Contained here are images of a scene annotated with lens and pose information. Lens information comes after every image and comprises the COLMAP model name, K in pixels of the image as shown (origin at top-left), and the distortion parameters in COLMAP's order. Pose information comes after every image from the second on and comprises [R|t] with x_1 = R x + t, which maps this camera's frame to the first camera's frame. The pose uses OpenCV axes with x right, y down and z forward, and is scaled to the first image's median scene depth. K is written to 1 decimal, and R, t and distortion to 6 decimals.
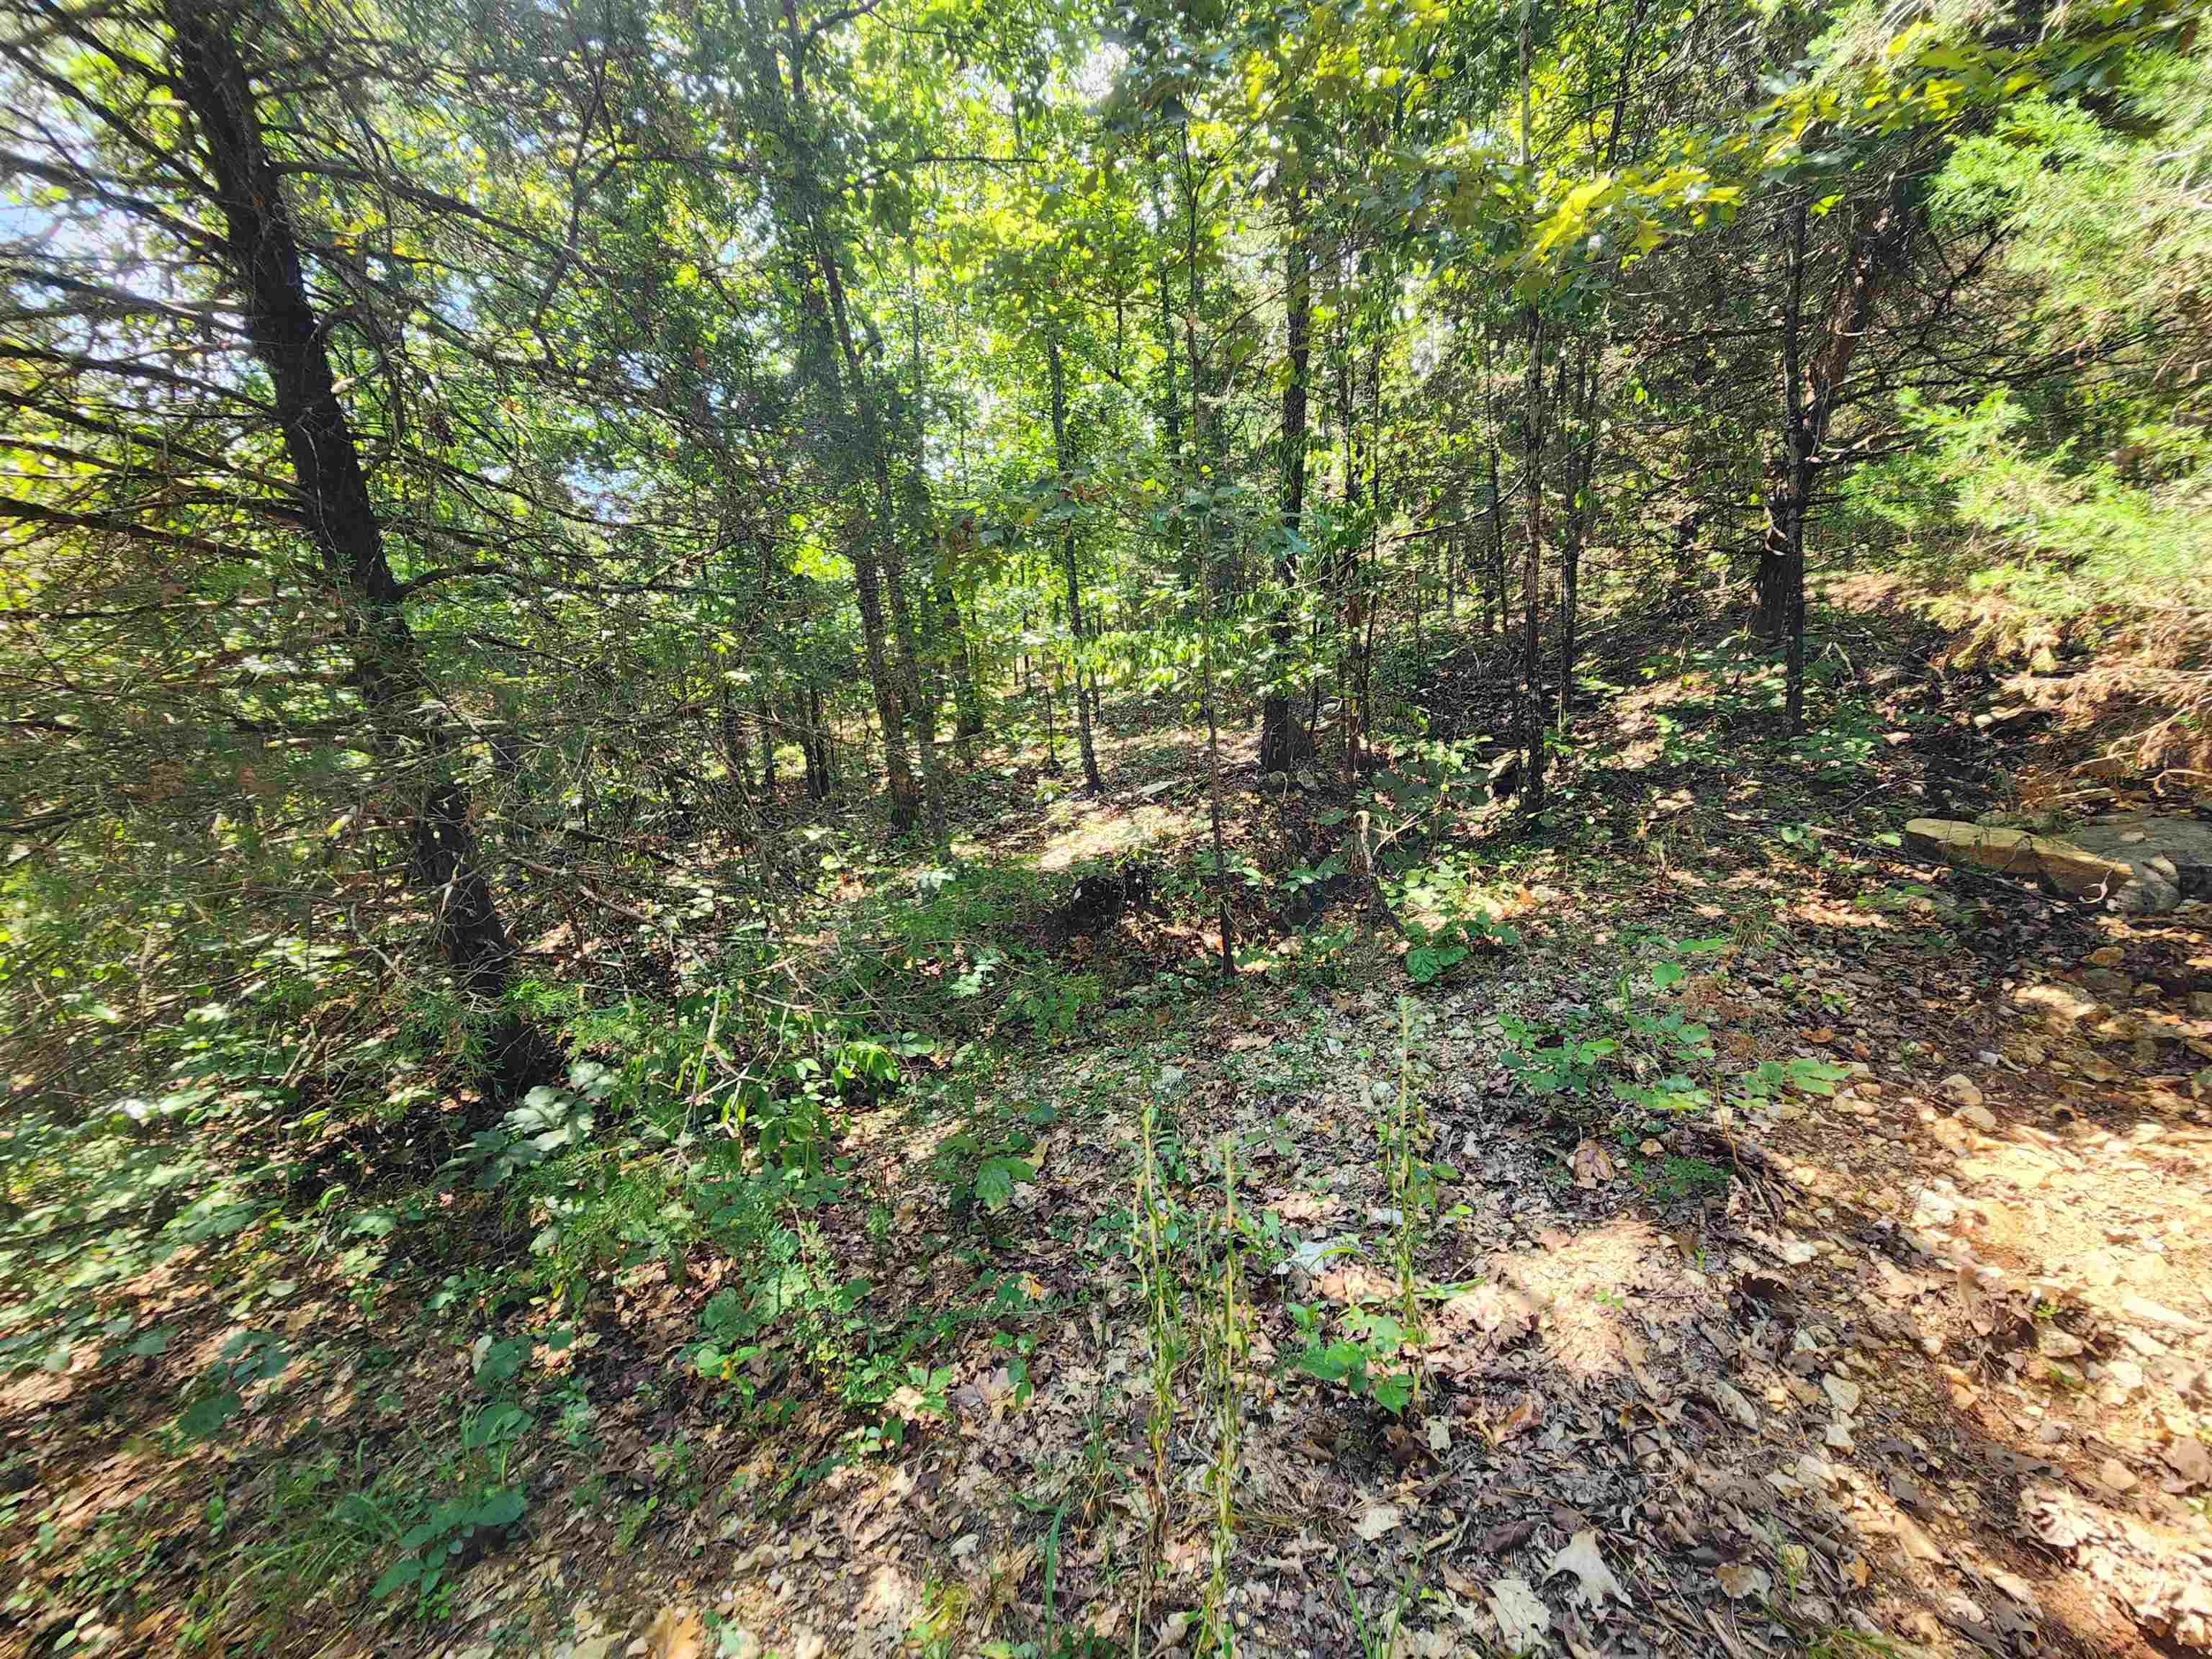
lens RADIAL K [[919.1, 0, 1106.0], [0, 919.1, 840.5], [0, 0, 1]] dist [0.005809, 0.000016]
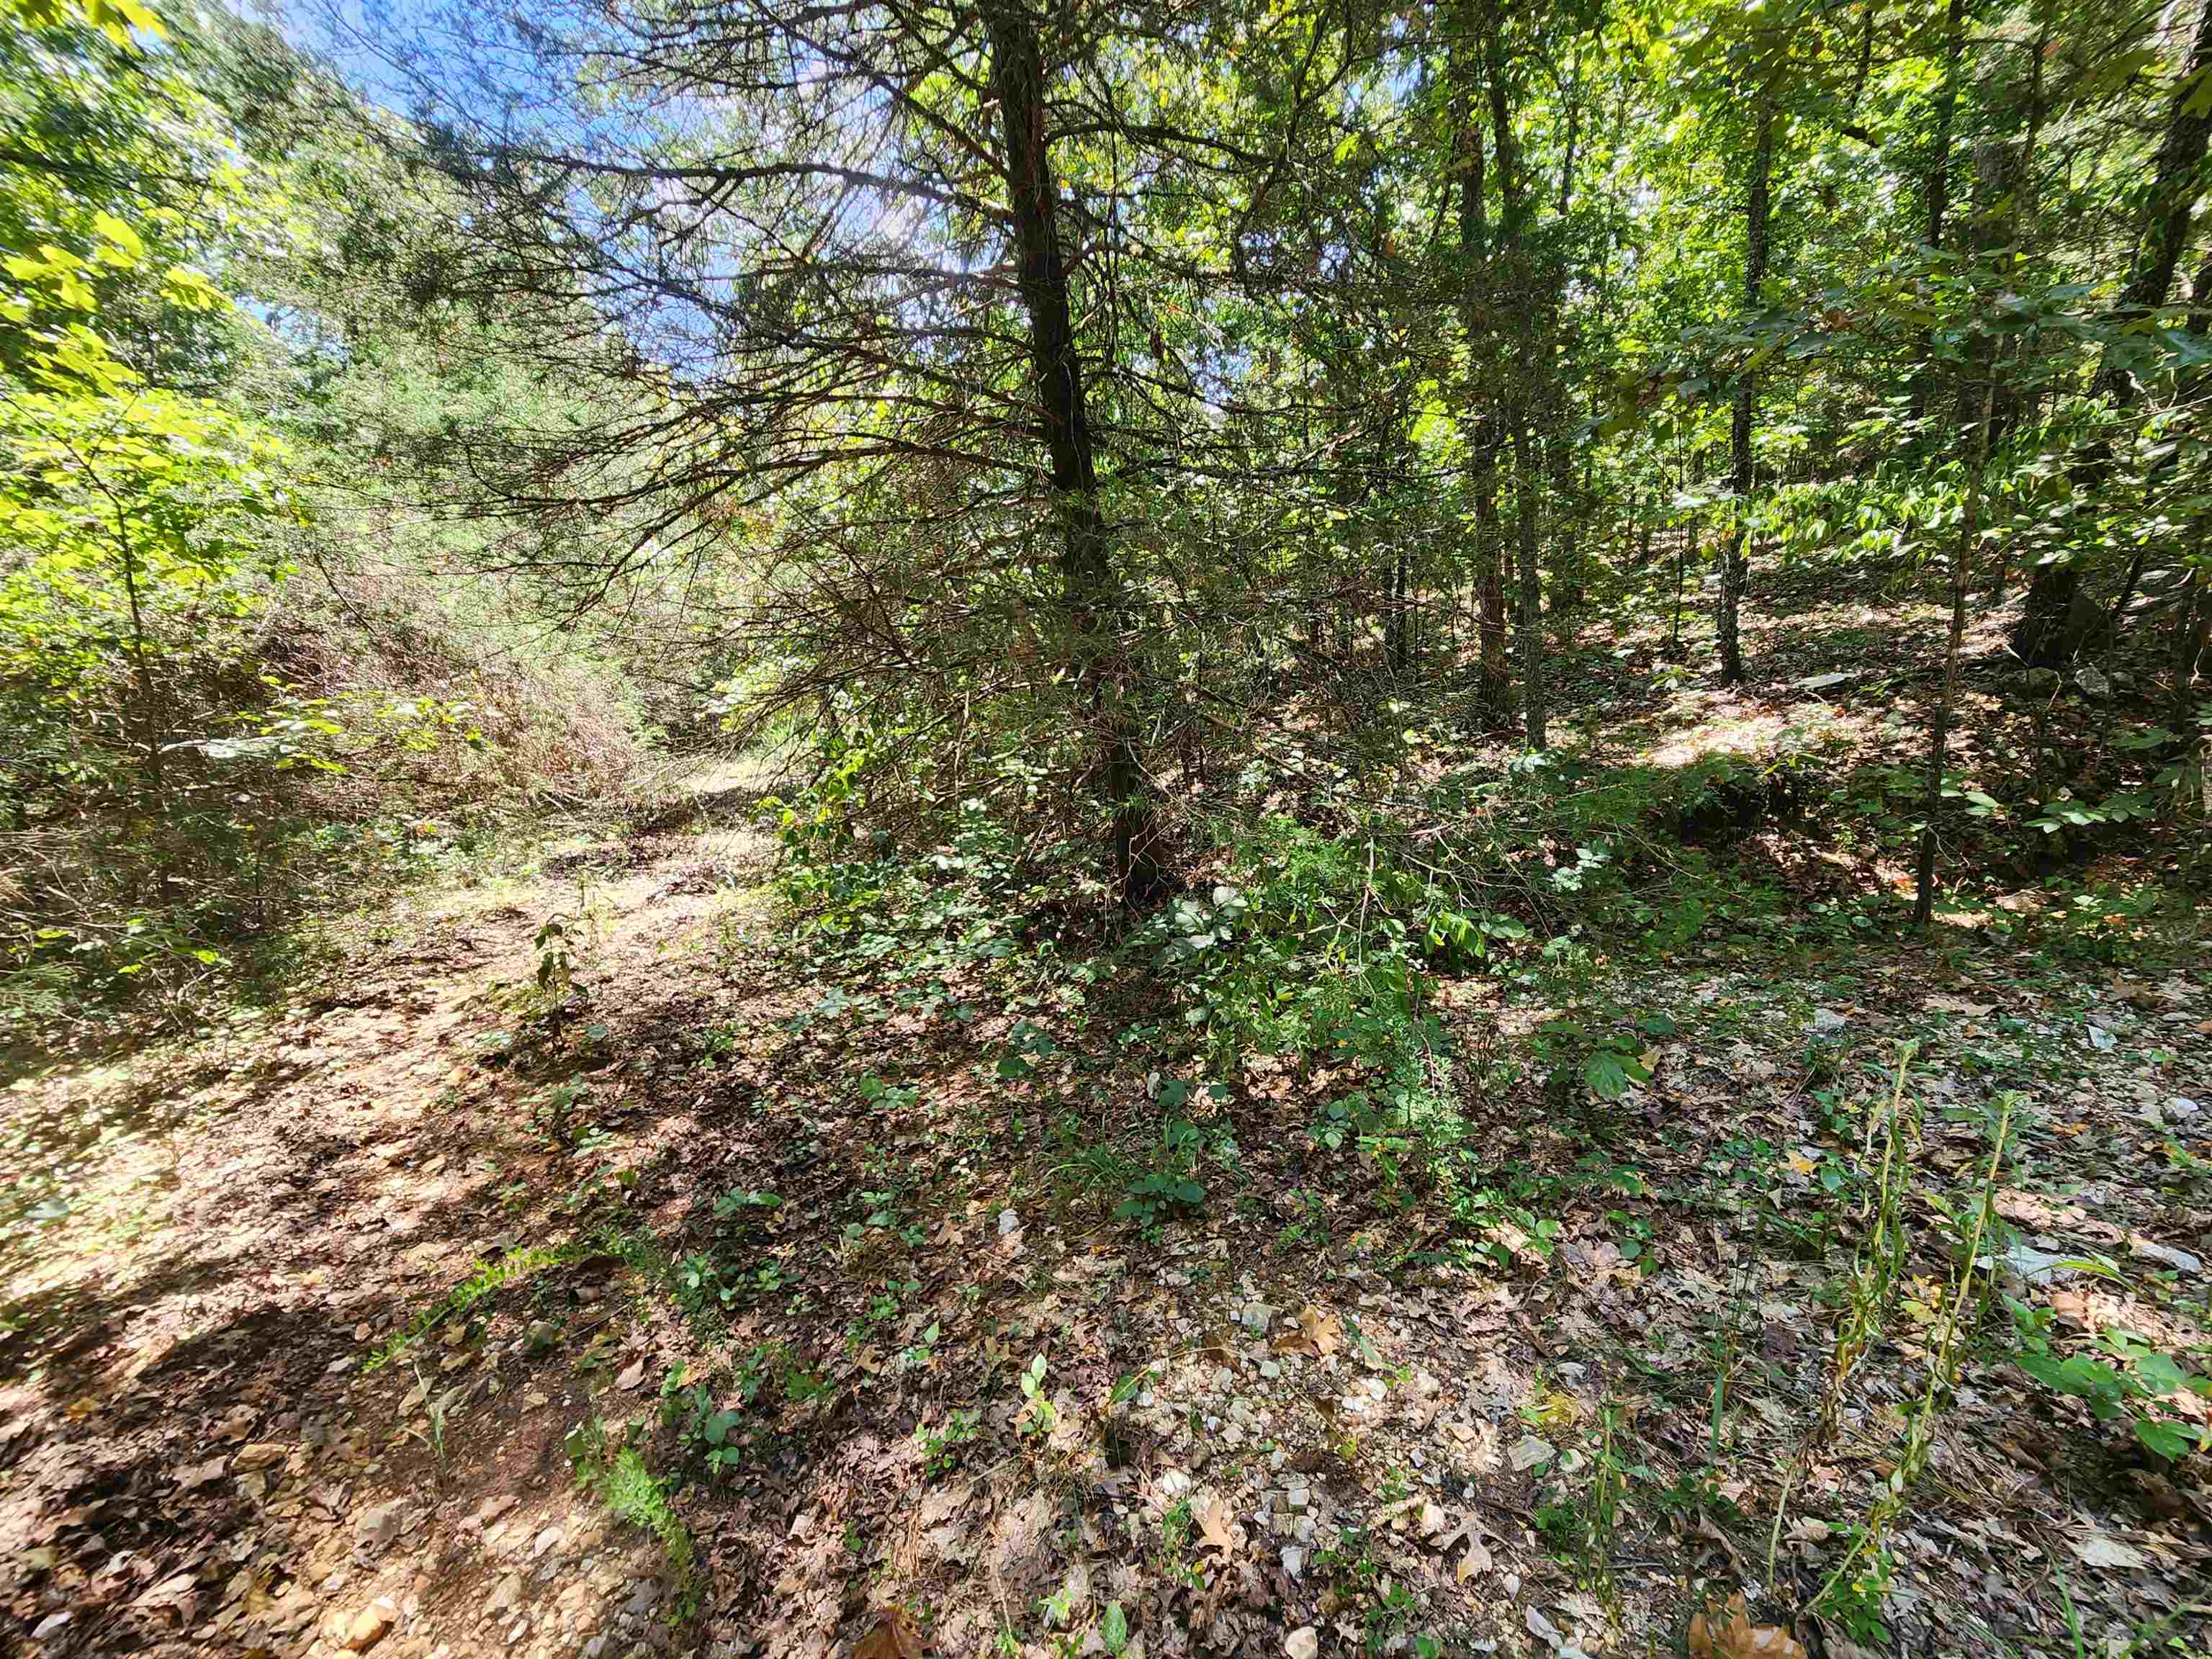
lens RADIAL K [[918.5, 0, 1097.8], [0, 918.5, 823.4], [0, 0, 1]] dist [0.009729, -0.005665]
pose [[0.831244, 0.141543, -0.537586, -0.064931], [-0.075654, 0.986849, 0.142851, -0.001312], [0.550736, -0.078074, 0.831020, -0.099609]]
